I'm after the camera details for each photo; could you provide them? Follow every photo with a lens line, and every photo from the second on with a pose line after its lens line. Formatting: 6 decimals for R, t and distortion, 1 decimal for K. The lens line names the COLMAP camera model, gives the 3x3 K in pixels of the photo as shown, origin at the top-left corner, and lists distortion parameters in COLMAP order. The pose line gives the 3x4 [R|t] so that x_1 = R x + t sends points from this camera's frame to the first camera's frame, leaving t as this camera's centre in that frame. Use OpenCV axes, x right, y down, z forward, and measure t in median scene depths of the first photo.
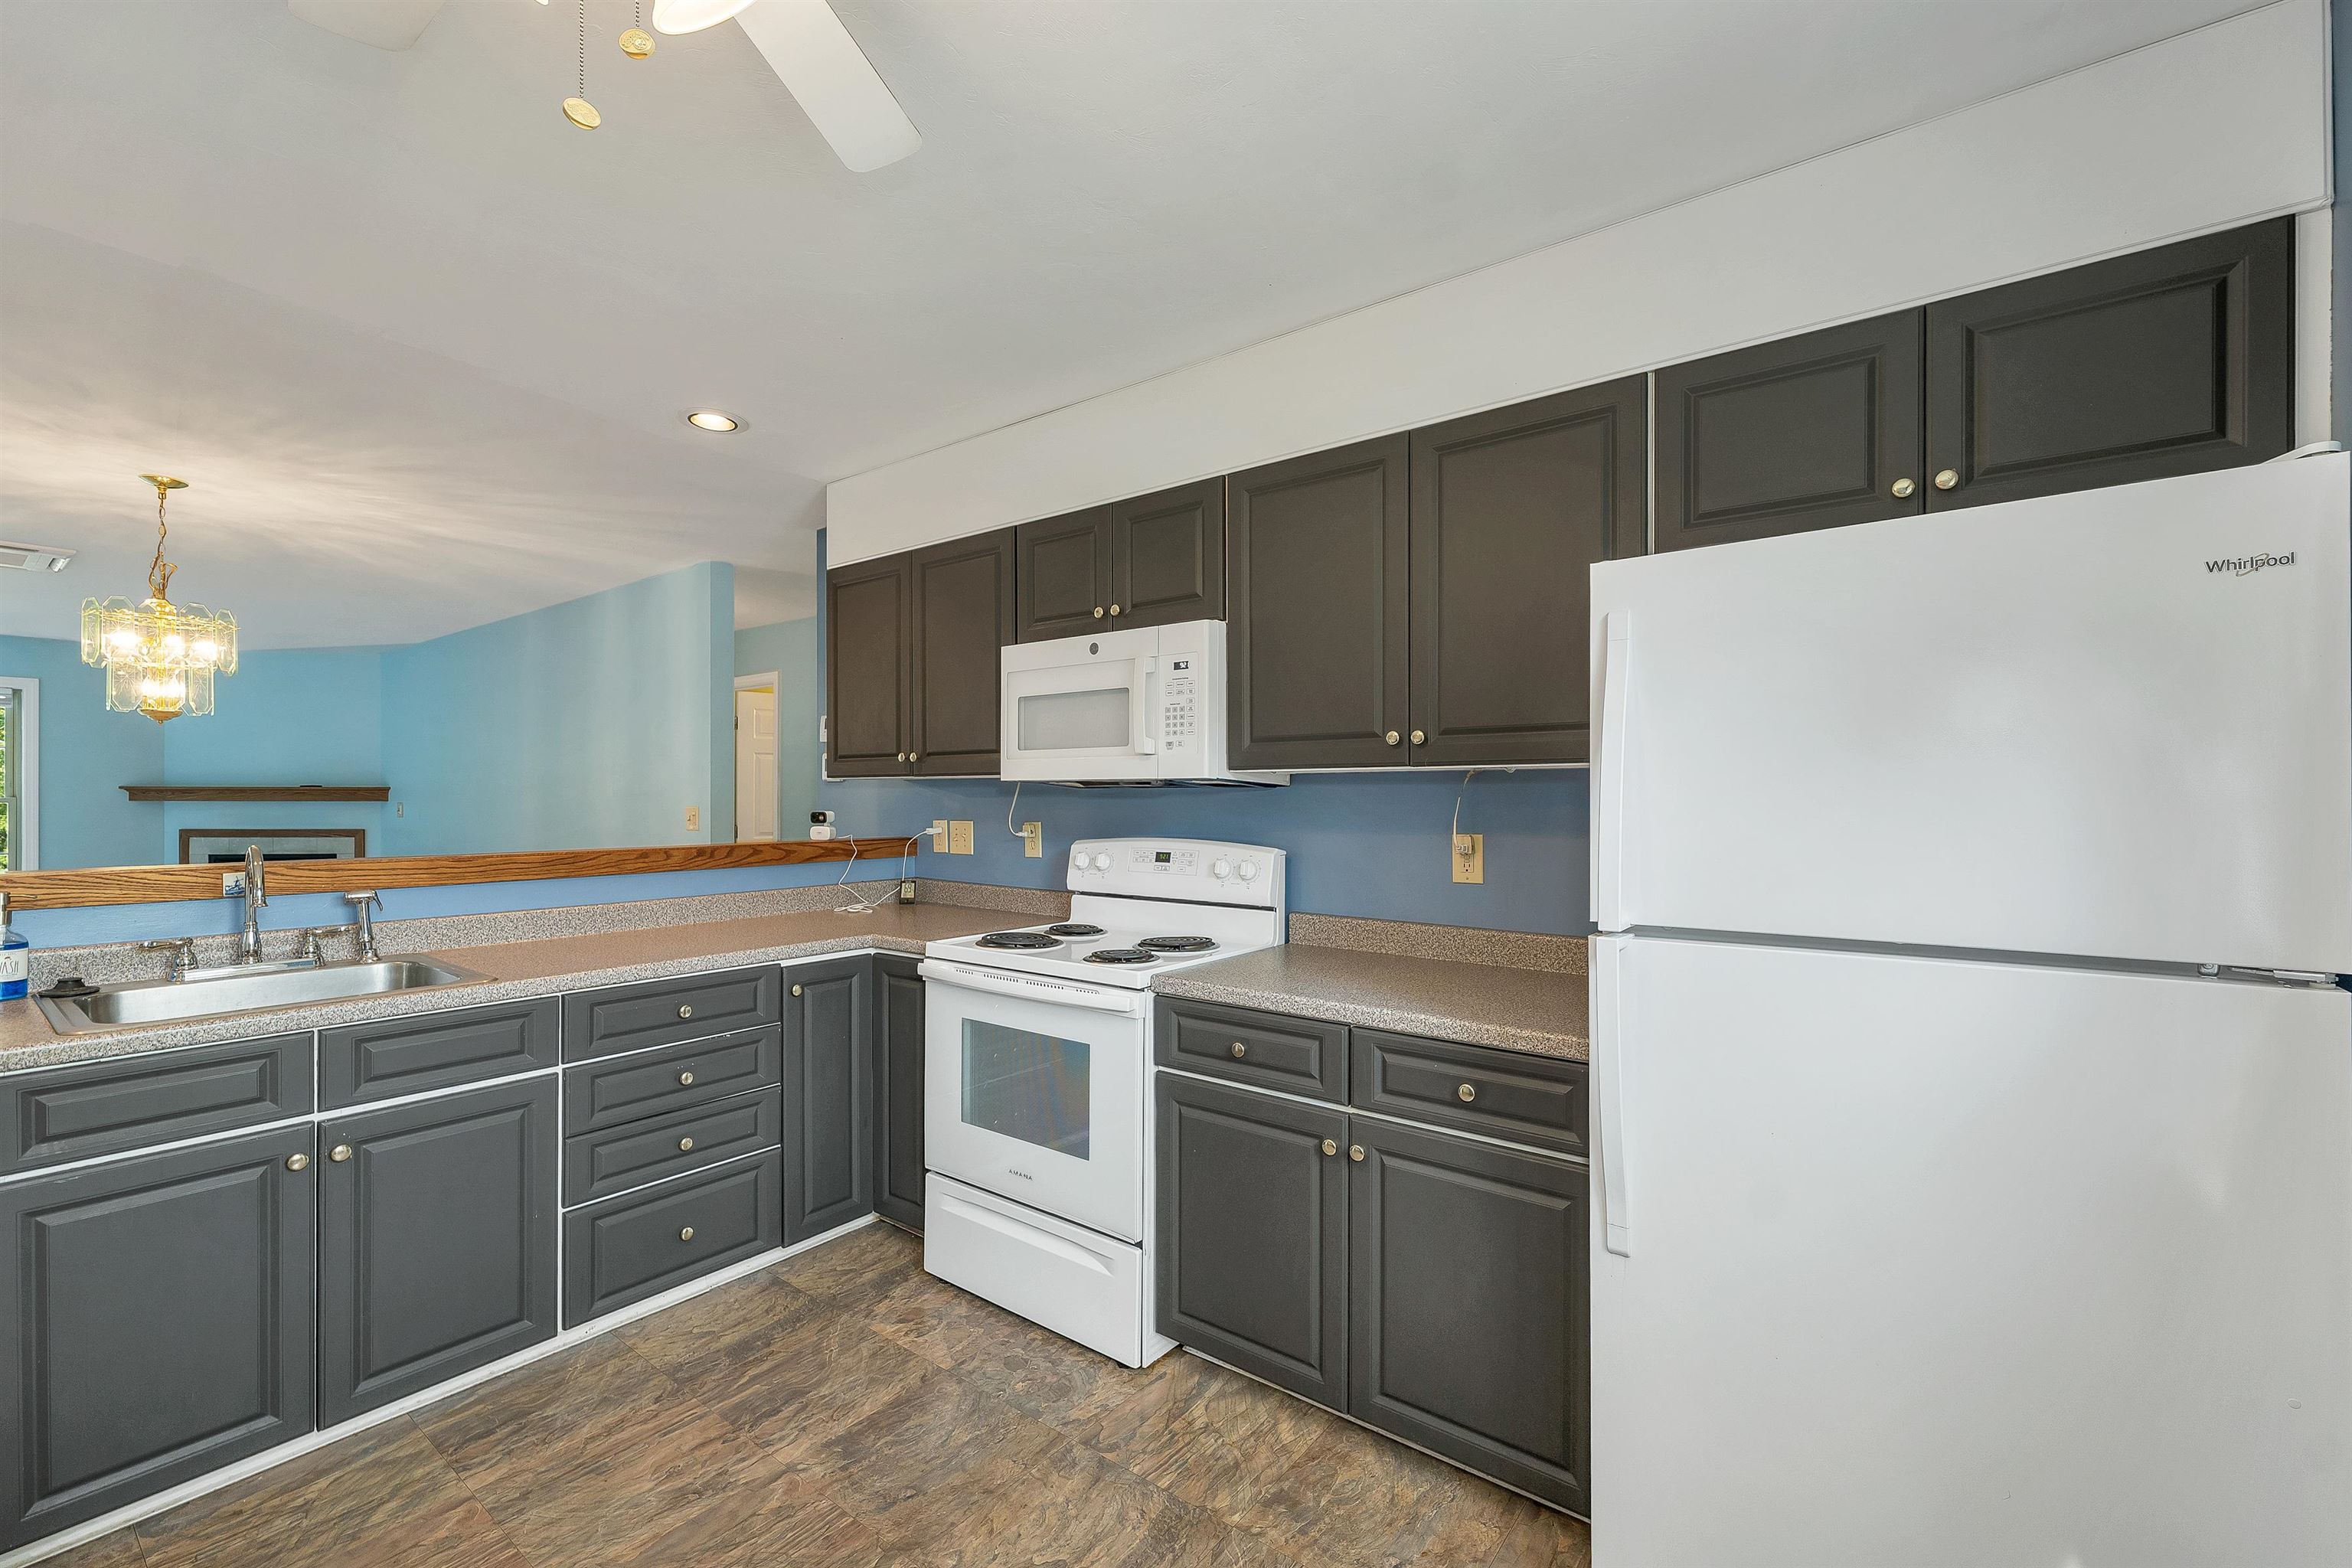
lens RADIAL K [[970.1, 0, 1170.9], [0, 970.1, 796.1], [0, 0, 1]] dist [0.001899, 0.000285]
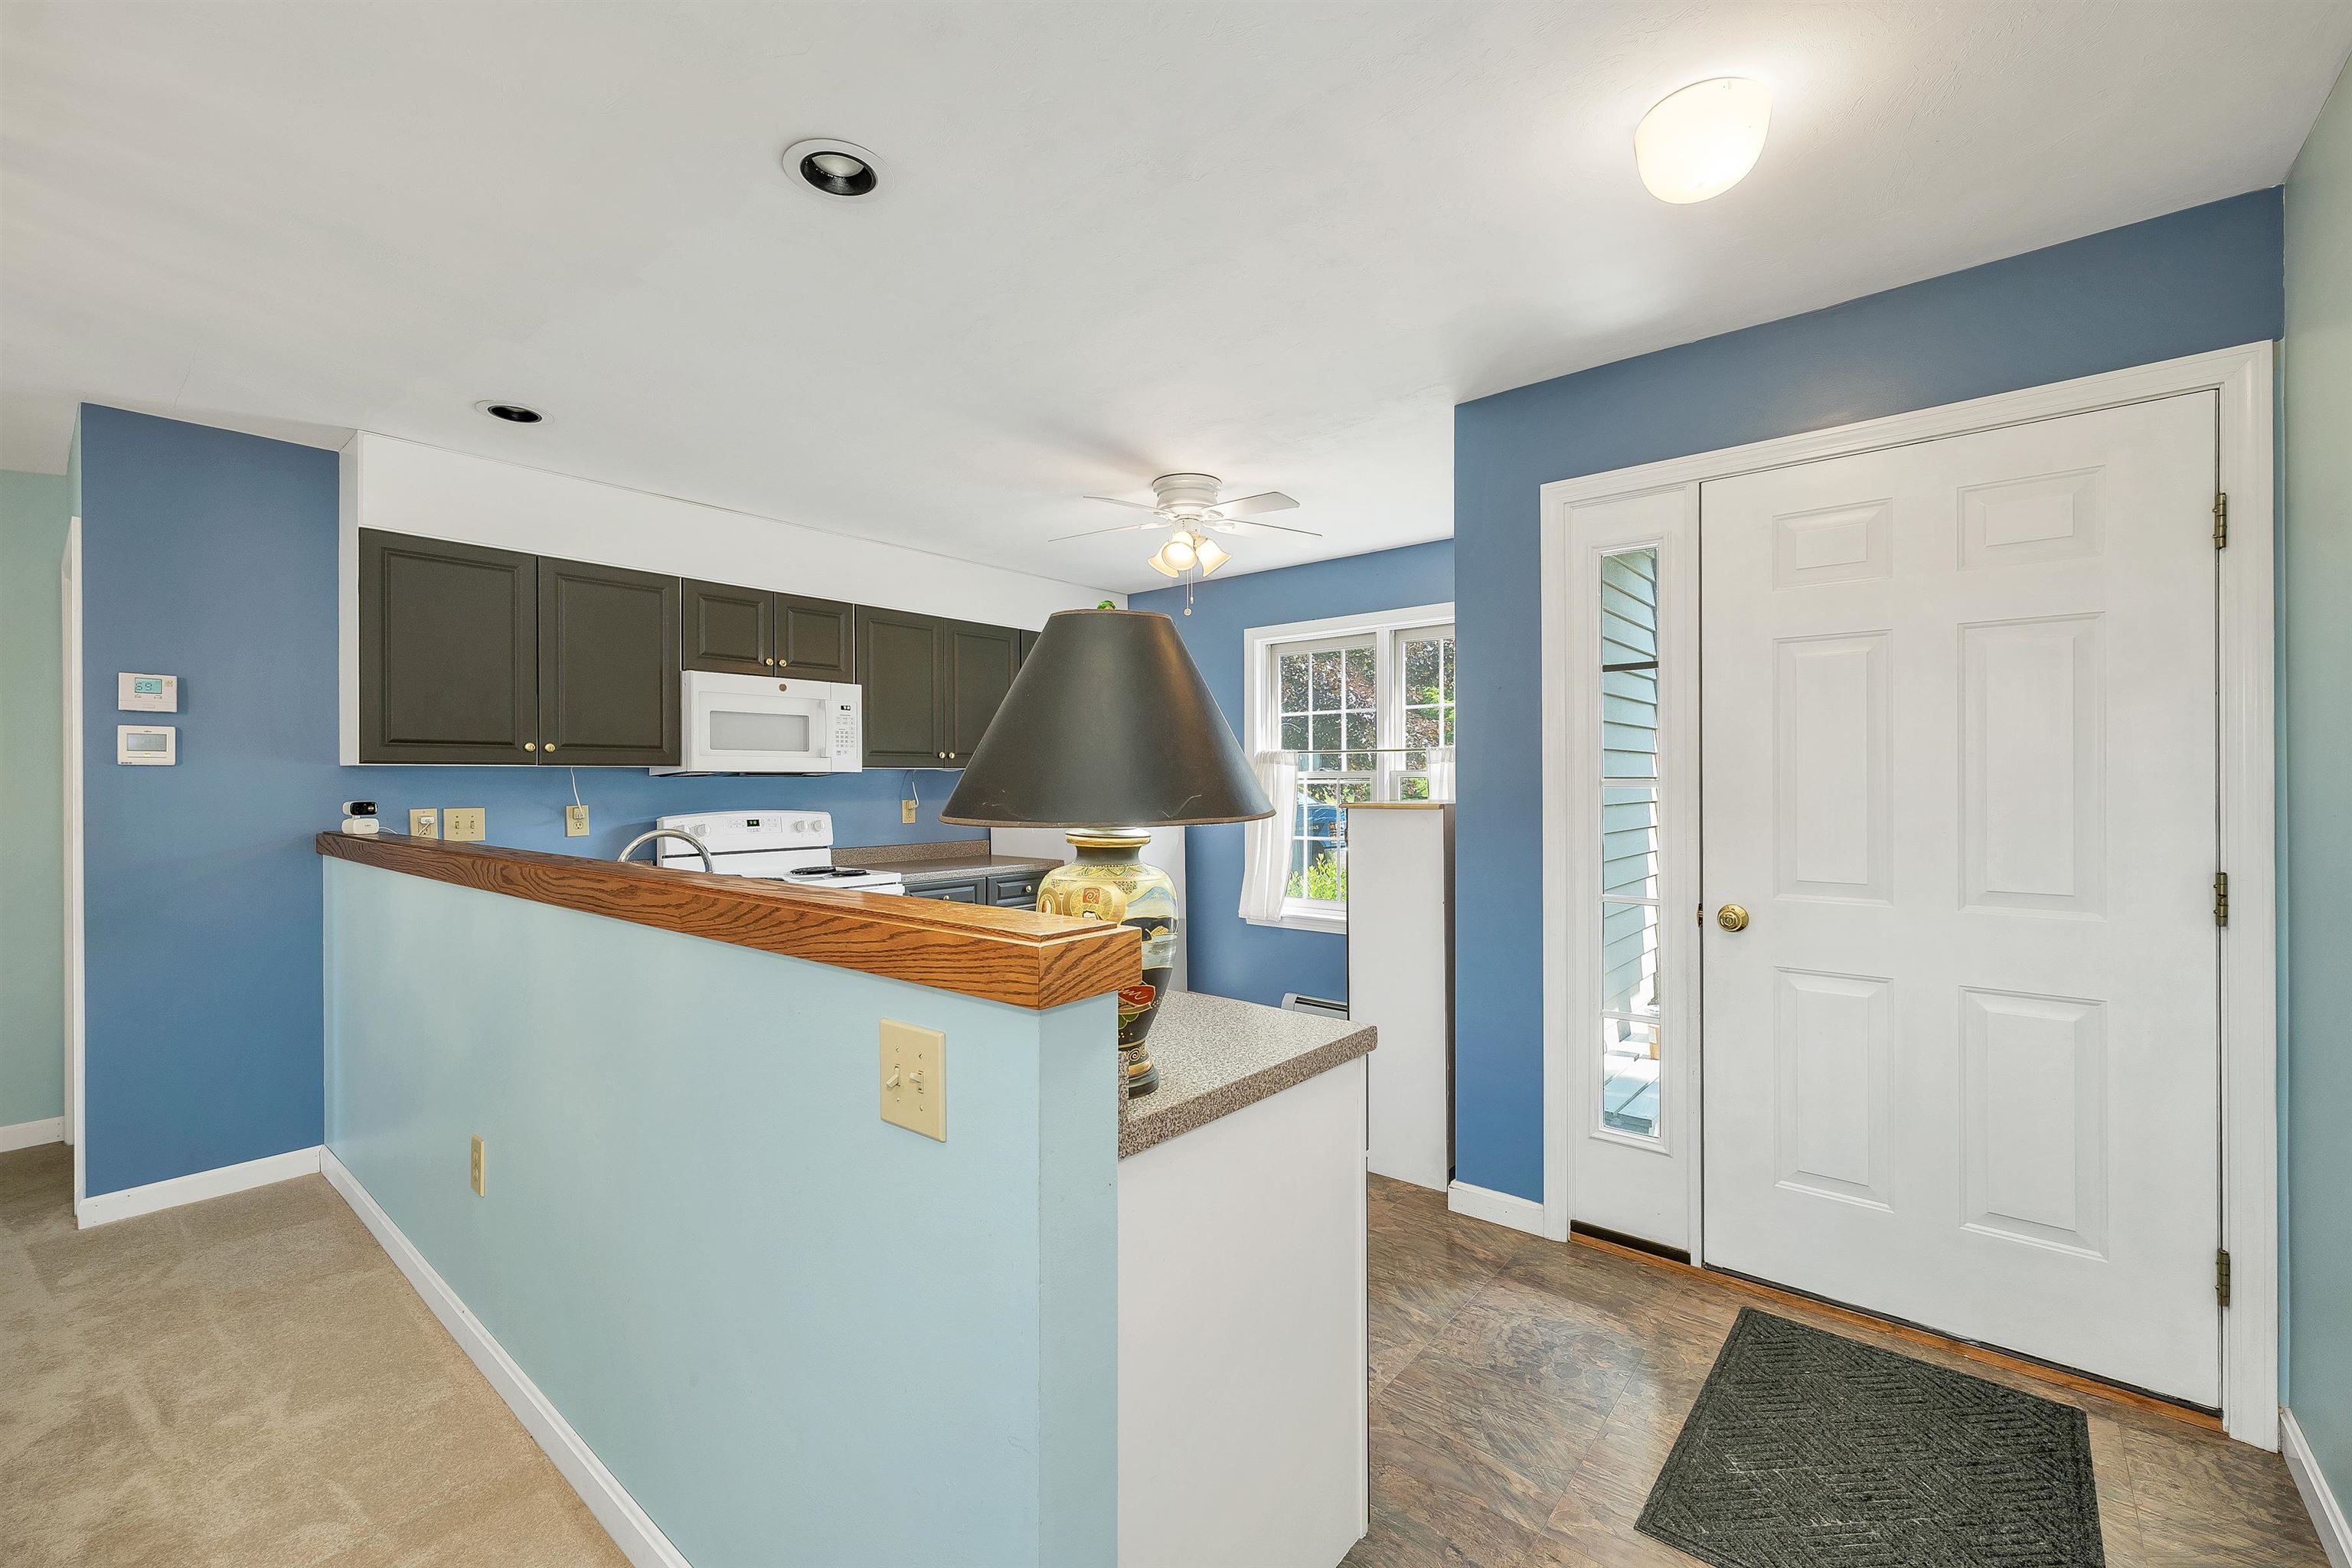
lens RADIAL K [[971.5, 0, 1179.6], [0, 971.5, 780.6], [0, 0, 1]] dist [-0.000401, 0.000015]
pose [[0.041394, -0.000283, 0.999143, -1.483937], [0.001749, 0.999998, 0.000210, -0.002021], [-0.999141, 0.001738, 0.041395, 0.277342]]
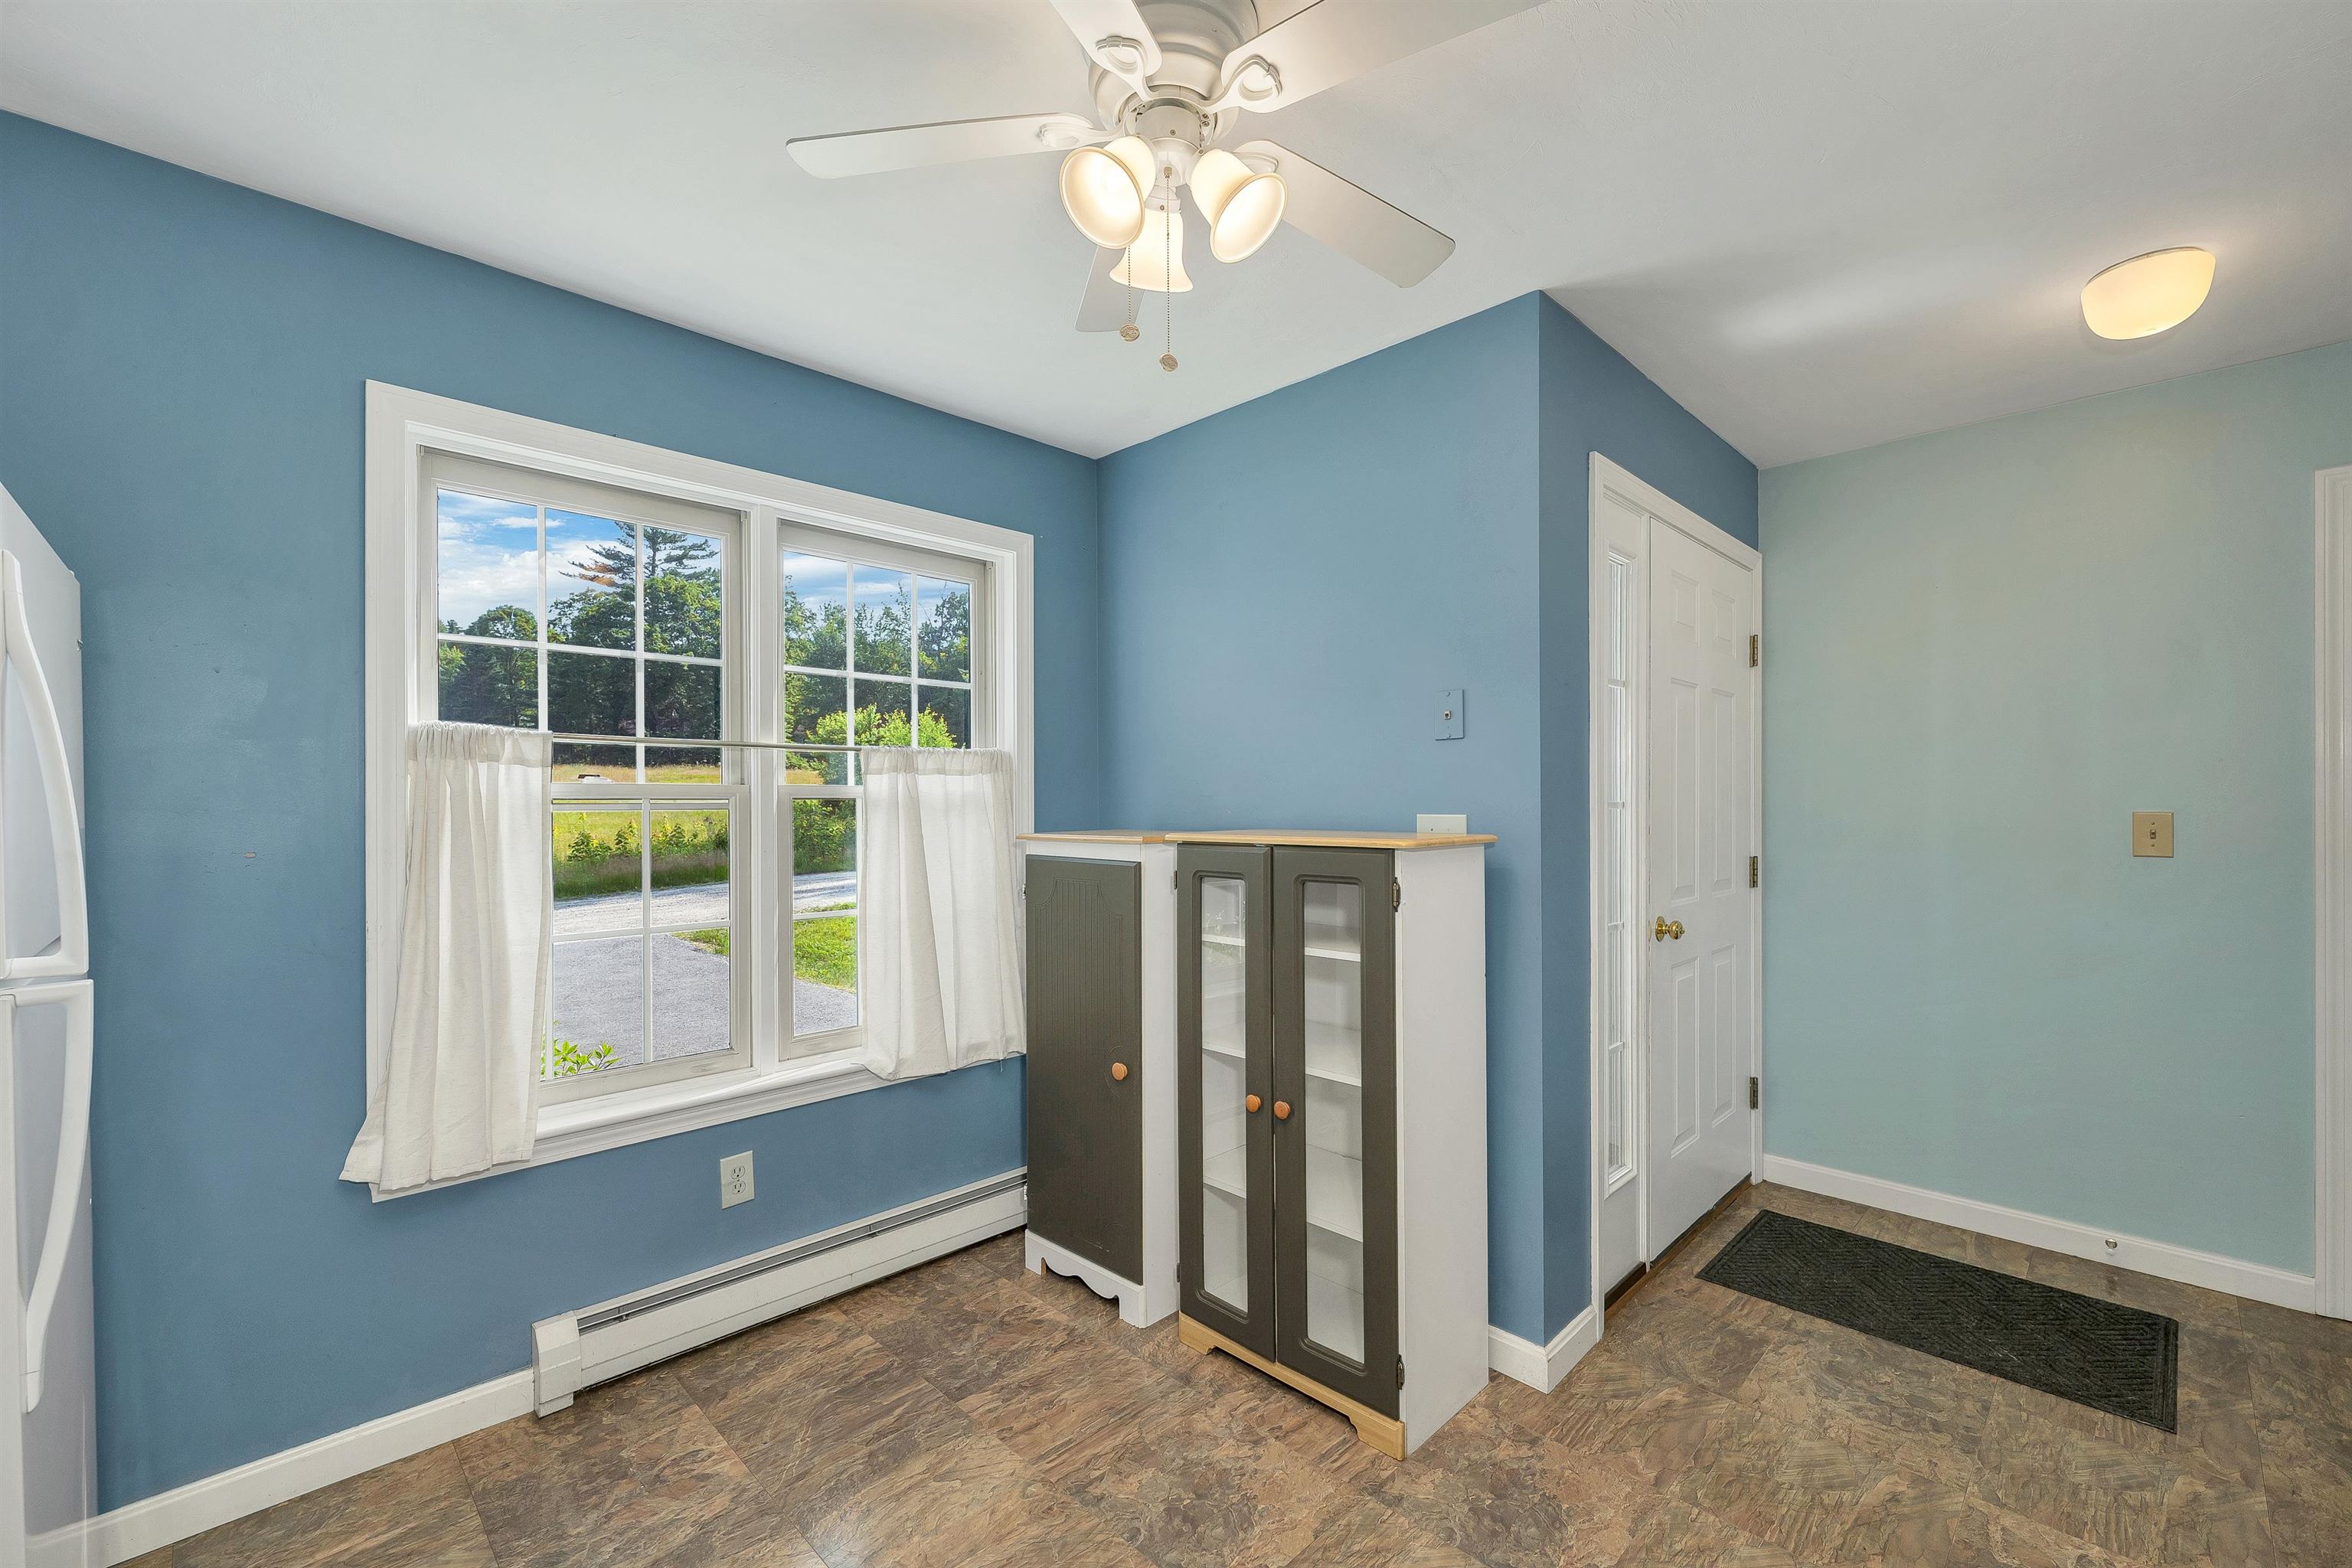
lens RADIAL K [[977.9, 0, 1180.4], [0, 977.9, 806.5], [0, 0, 1]] dist [0.001964, 0.000118]
pose [[-0.991319, 0.001417, 0.131469, -0.343695], [0.001561, 0.999998, 0.000990, 0.001205], [-0.131468, 0.001187, -0.991320, 0.782592]]
